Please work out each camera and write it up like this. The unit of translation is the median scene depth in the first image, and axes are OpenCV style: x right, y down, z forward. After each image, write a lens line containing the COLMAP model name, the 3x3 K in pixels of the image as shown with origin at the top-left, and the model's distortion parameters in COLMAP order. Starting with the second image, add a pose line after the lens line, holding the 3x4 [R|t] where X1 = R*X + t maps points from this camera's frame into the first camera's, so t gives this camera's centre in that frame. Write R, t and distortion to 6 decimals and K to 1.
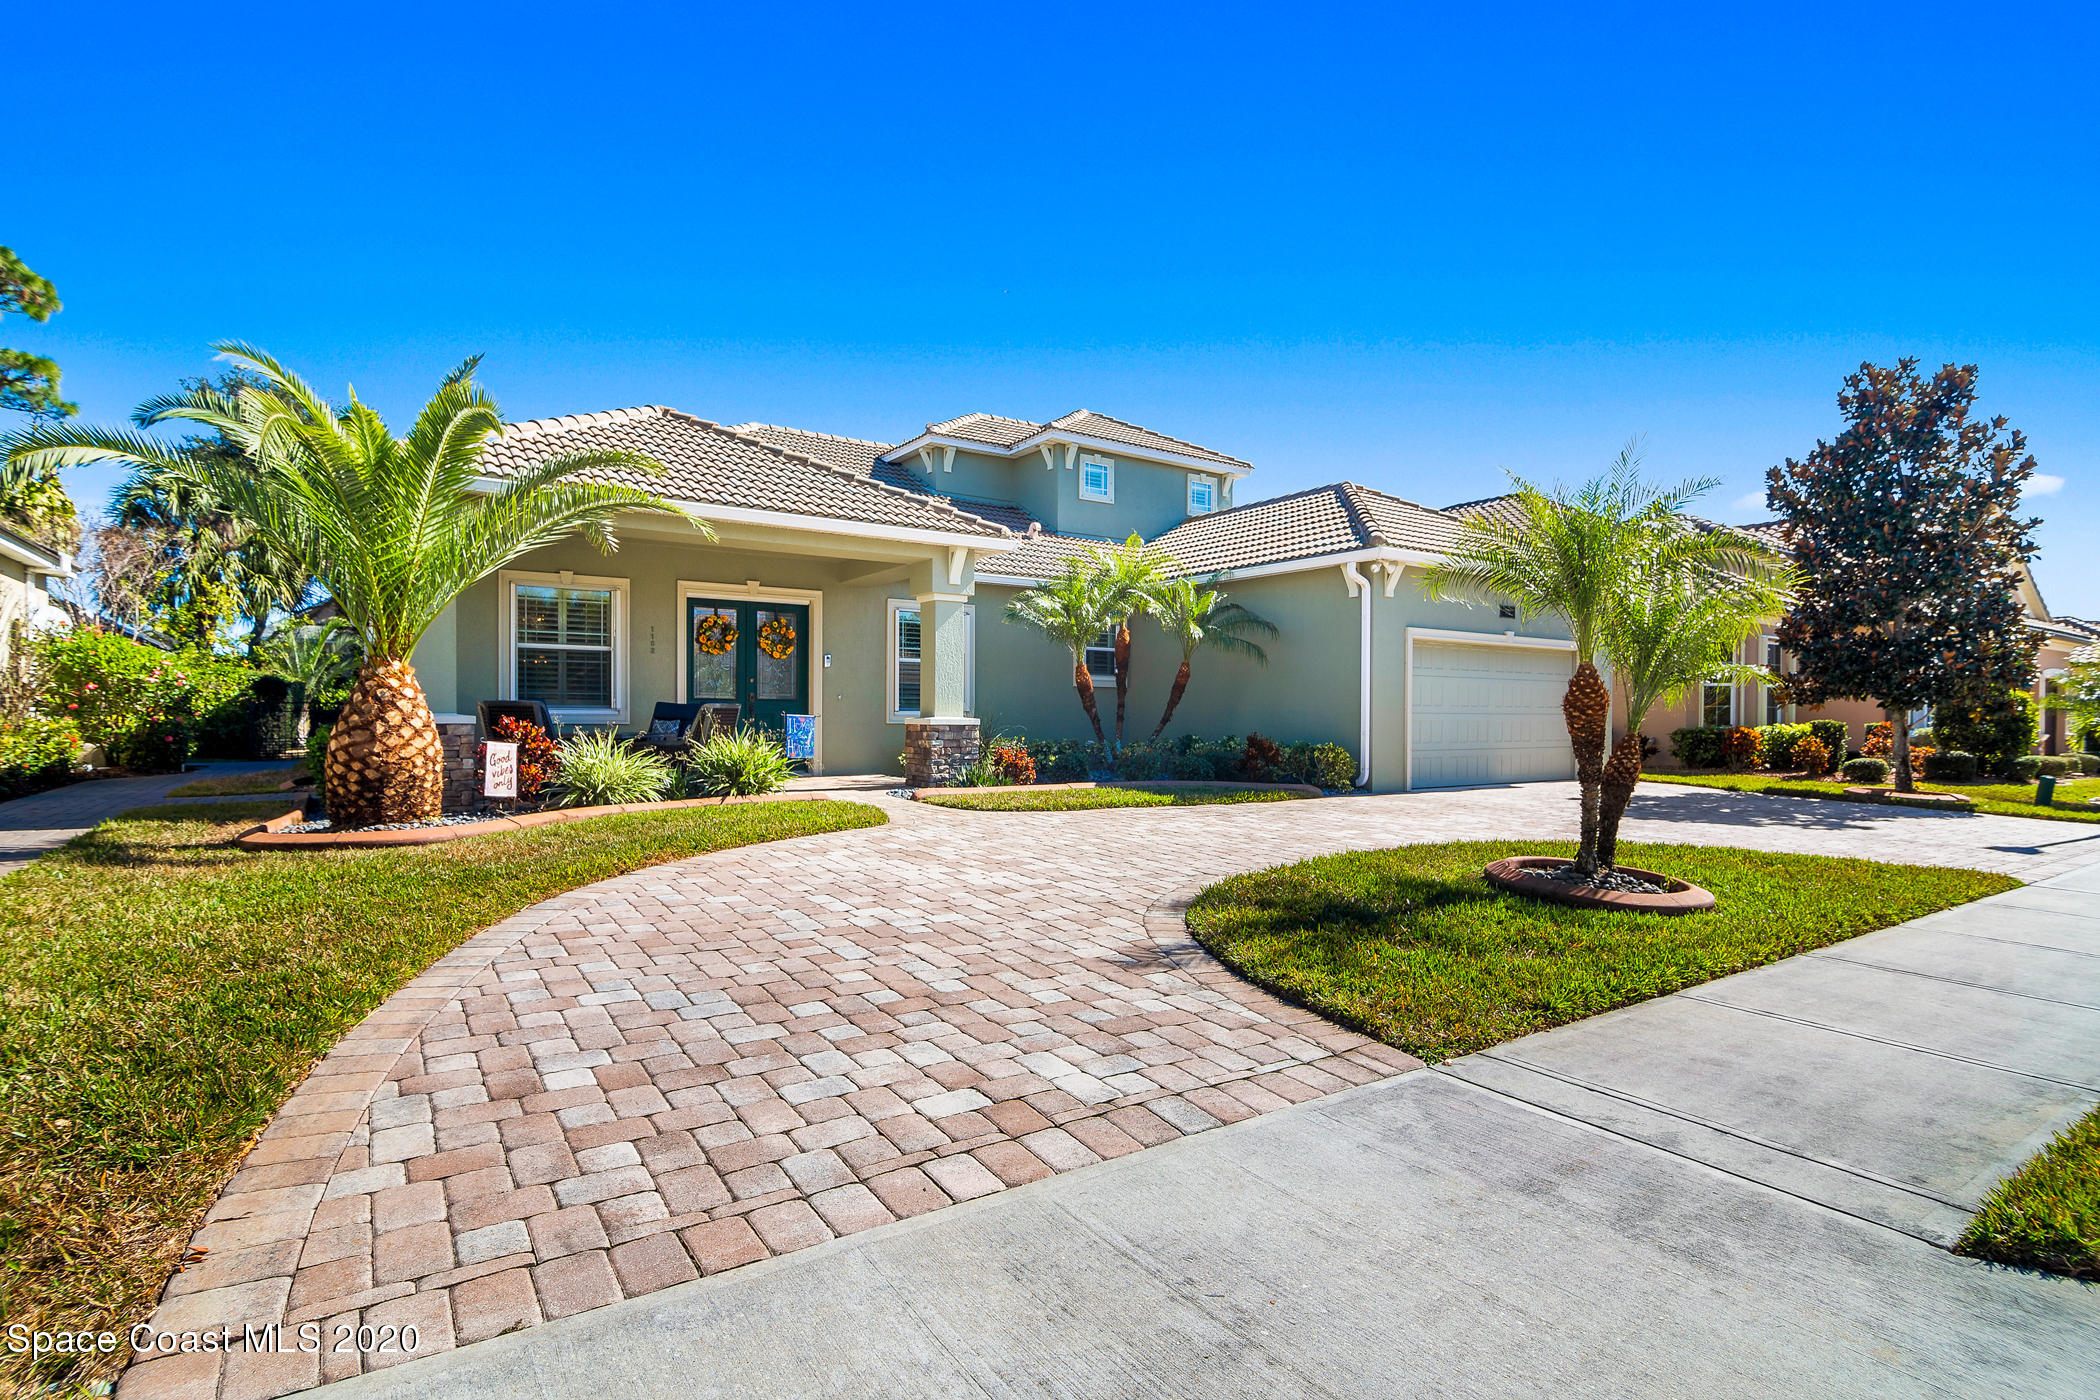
lens RADIAL K [[1078.3, 0, 1050.5], [0, 1078.3, 718.4], [0, 0, 1]] dist [-0.017708, 0.000101]
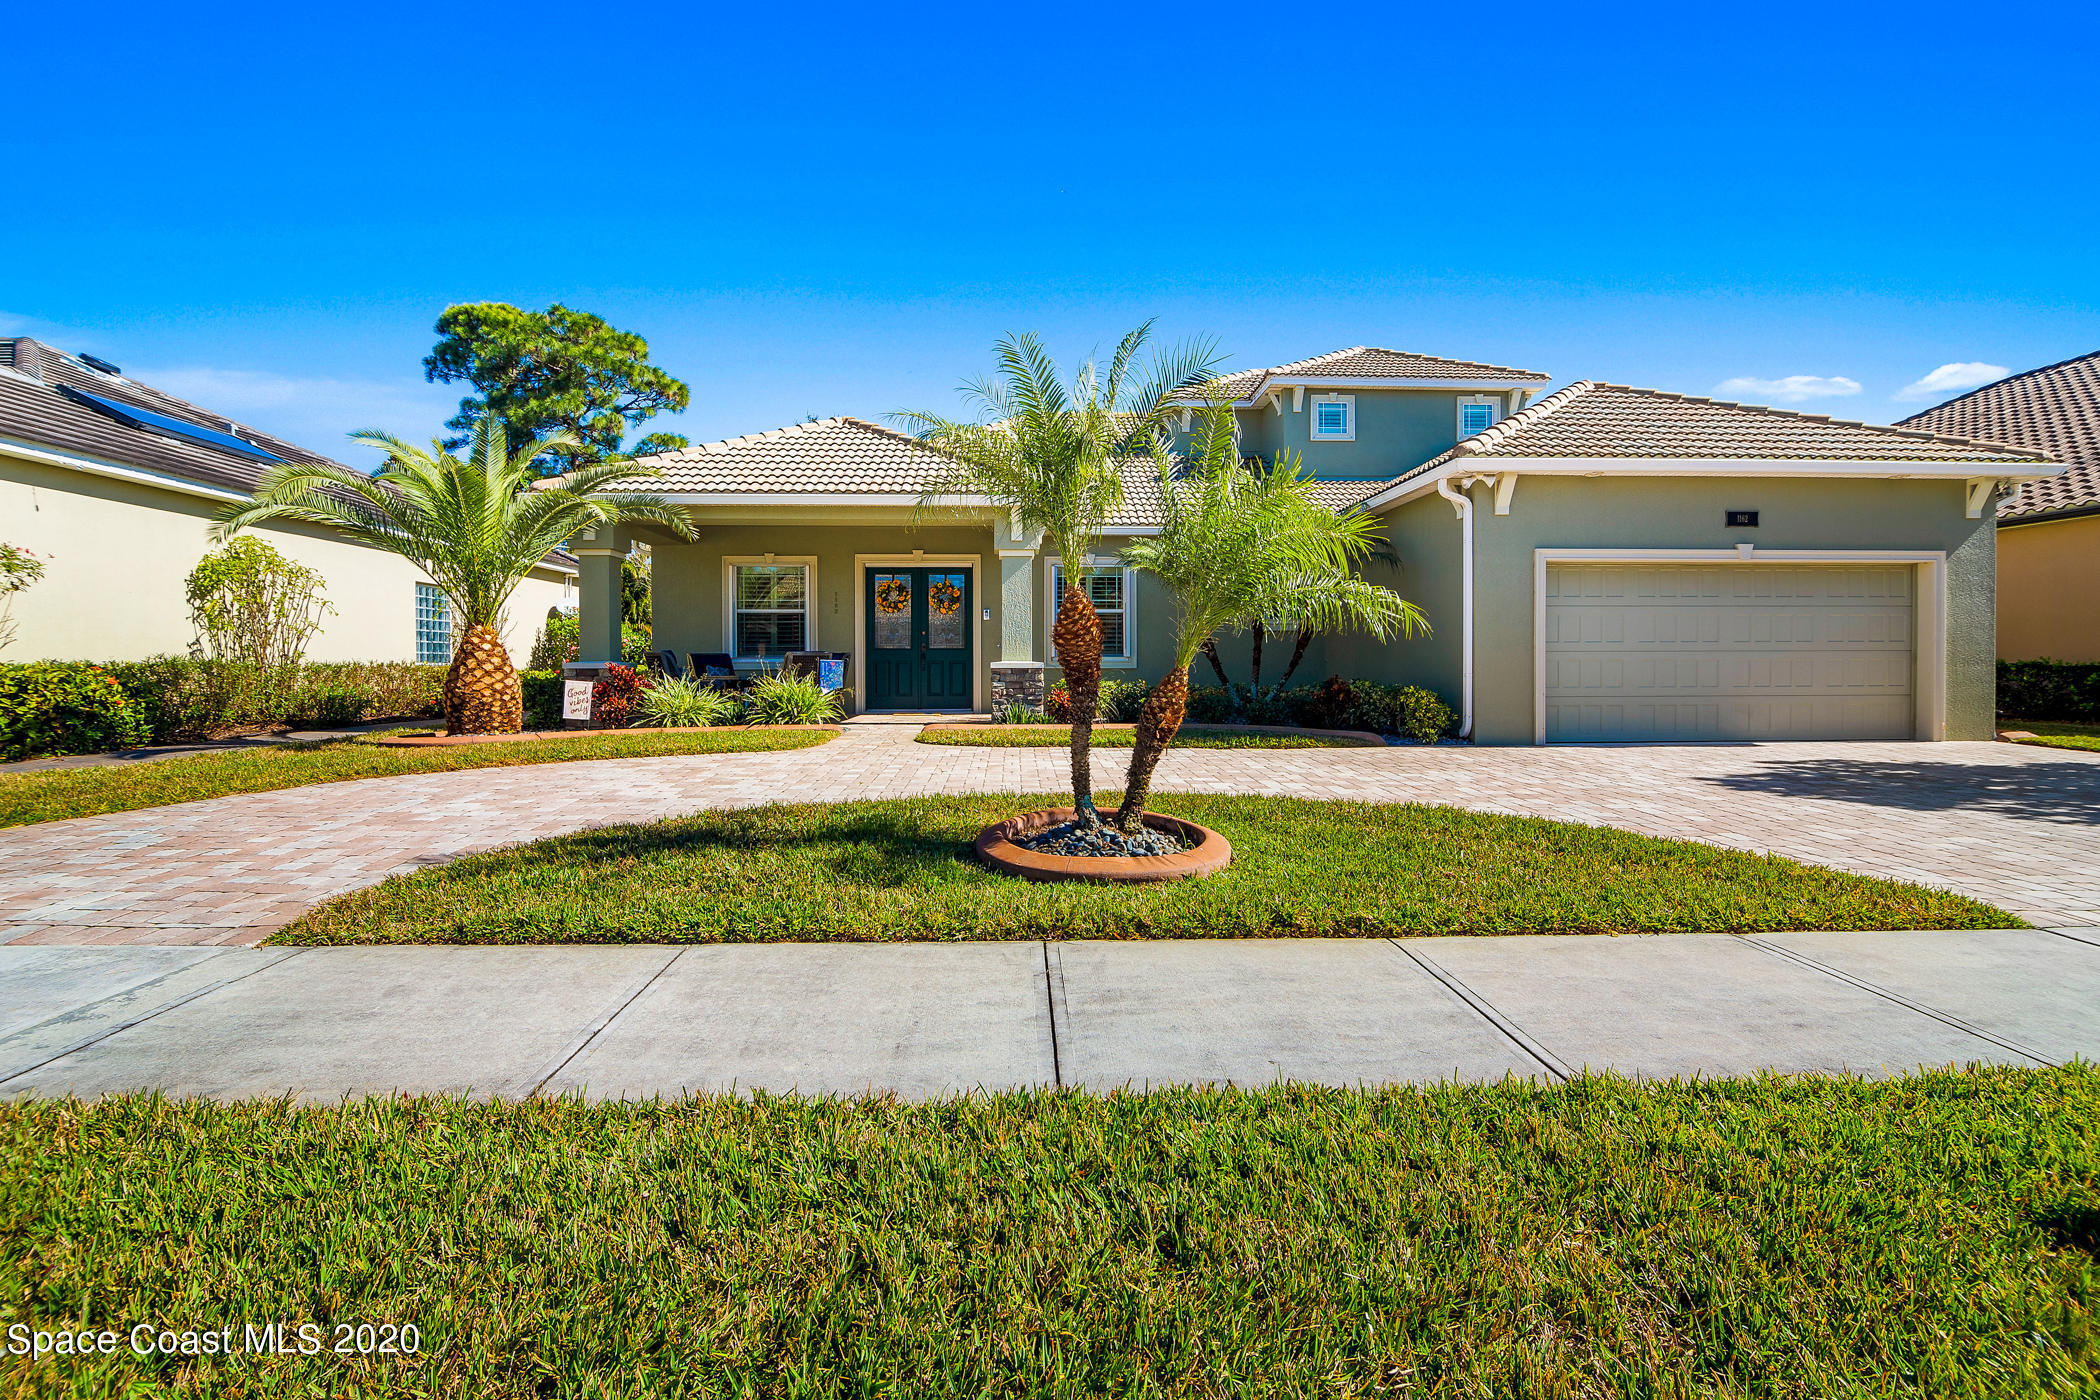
lens RADIAL K [[976.9, 0, 1036.7], [0, 976.9, 683.0], [0, 0, 1]] dist [0.004488, -0.007557]
pose [[0.842734, 0.001803, -0.538327, 0.434057], [0.006393, 0.999890, 0.013357, 0.007429], [0.538292, -0.014698, 0.842630, 0.151669]]
